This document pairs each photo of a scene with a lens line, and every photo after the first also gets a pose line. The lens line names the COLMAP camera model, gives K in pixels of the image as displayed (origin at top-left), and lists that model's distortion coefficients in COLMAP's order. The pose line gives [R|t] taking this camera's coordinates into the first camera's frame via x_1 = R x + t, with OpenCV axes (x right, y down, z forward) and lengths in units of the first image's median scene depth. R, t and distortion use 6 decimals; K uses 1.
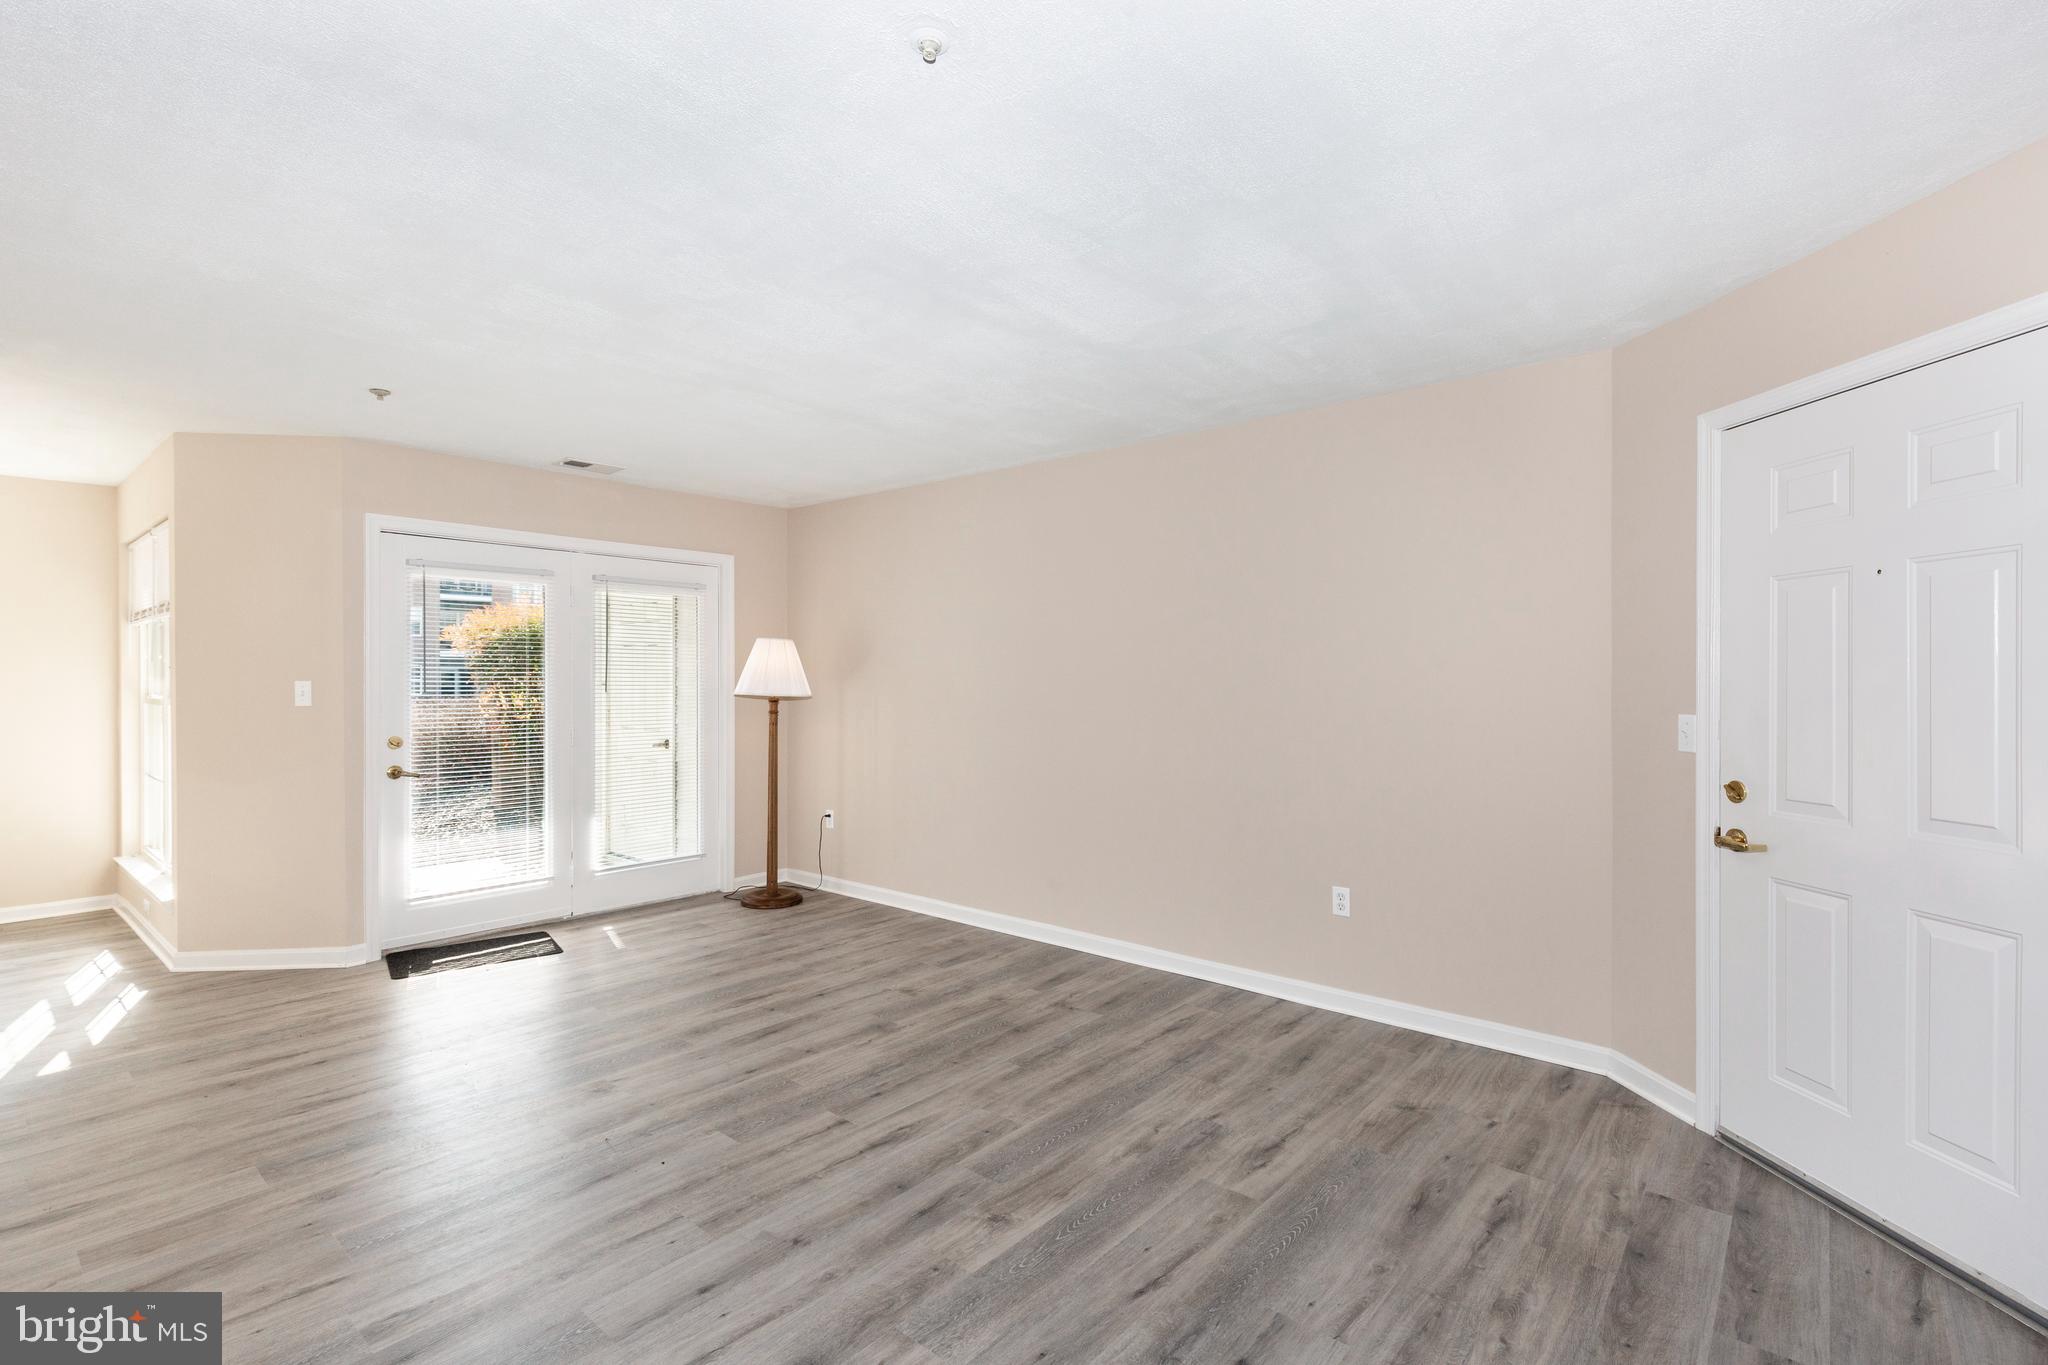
lens RADIAL K [[1021.6, 0, 983.2], [0, 1021.6, 681.9], [0, 0, 1]] dist [0.002018, 0.000602]
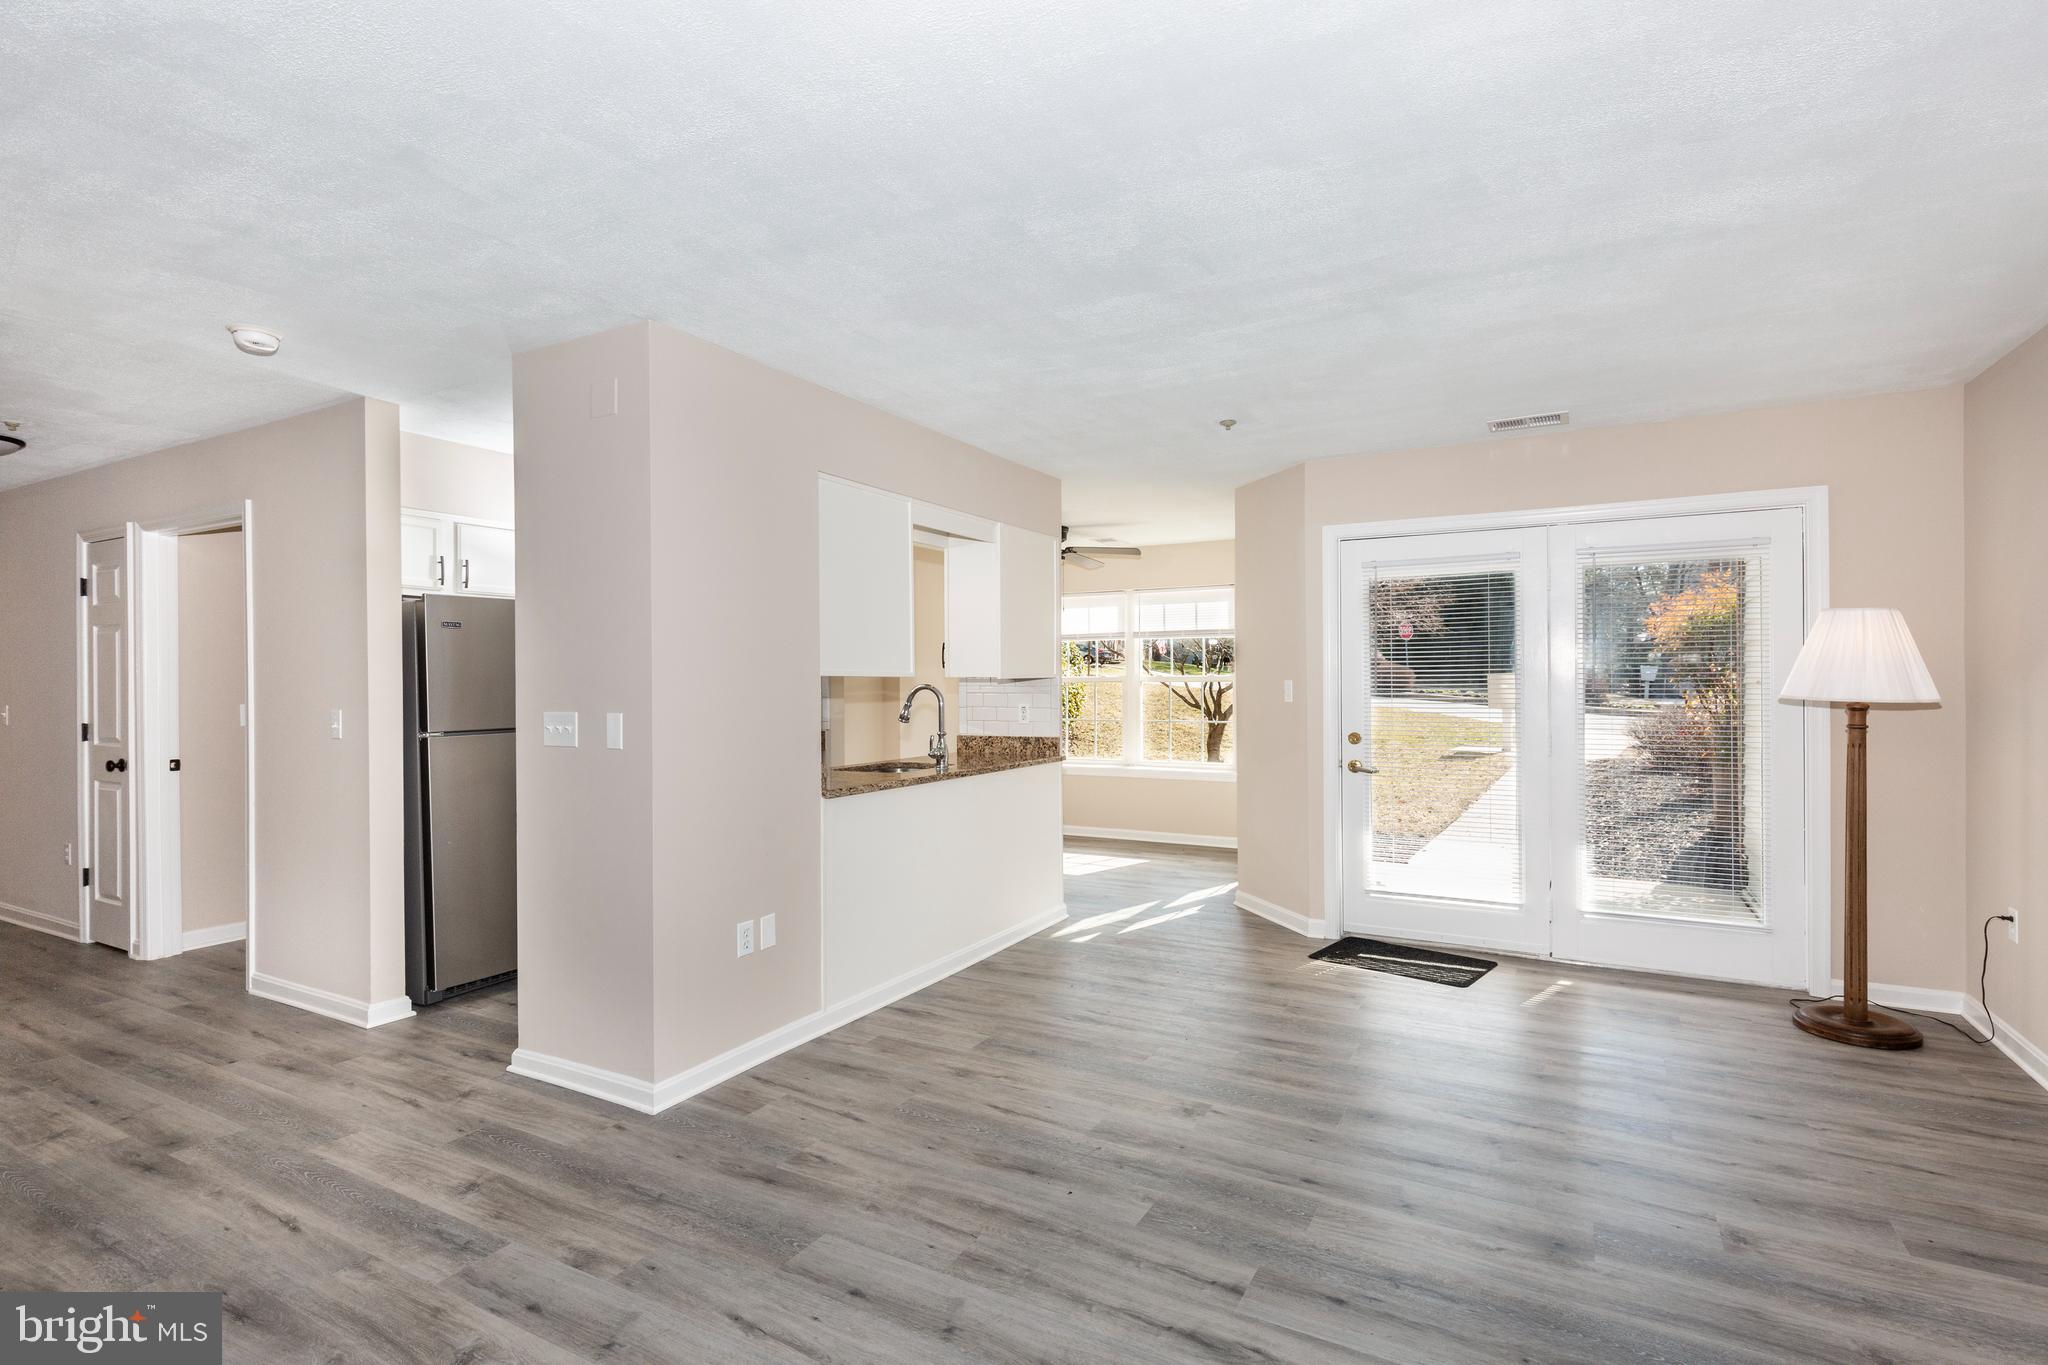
lens RADIAL K [[942.7, 0, 1001.1], [0, 942.7, 681.6], [0, 0, 1]] dist [0.004931, 0.000566]
pose [[0.196237, -0.003258, -0.980551, 0.454253], [0.003474, 0.999991, -0.002627, 0.003667], [0.980550, -0.002891, 0.196247, 0.666592]]
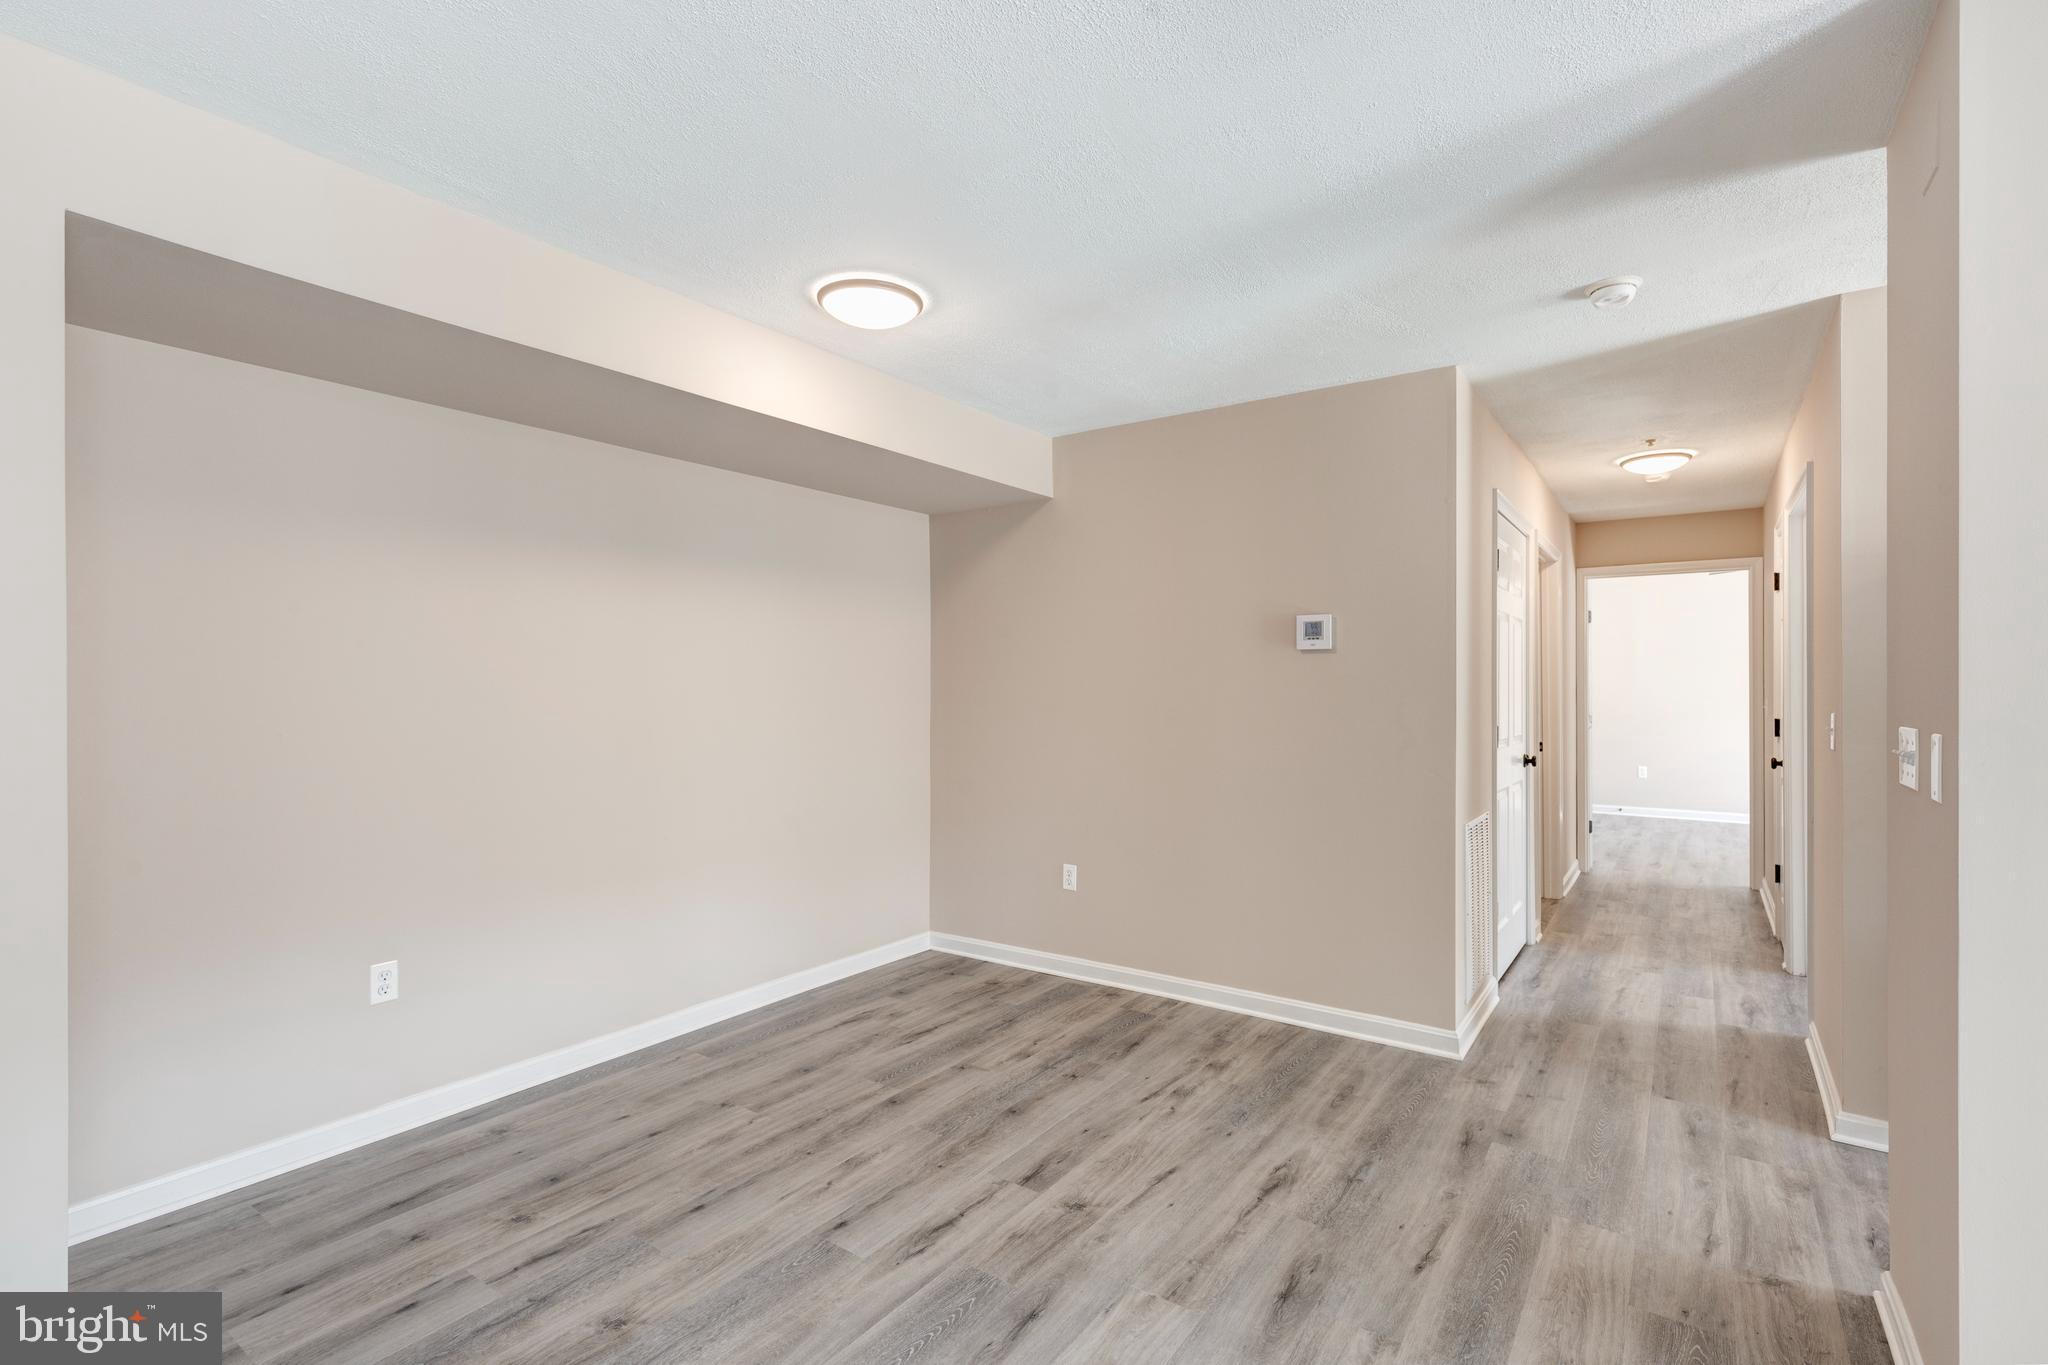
lens RADIAL K [[958.8, 0, 1033.9], [0, 958.8, 691.9], [0, 0, 1]] dist [0.002483, 0.000137]
pose [[-0.992133, 0.001153, -0.125186, -0.018851], [-0.000235, 0.999939, 0.011071, 0.002404], [0.125191, 0.011013, -0.992072, 0.920691]]
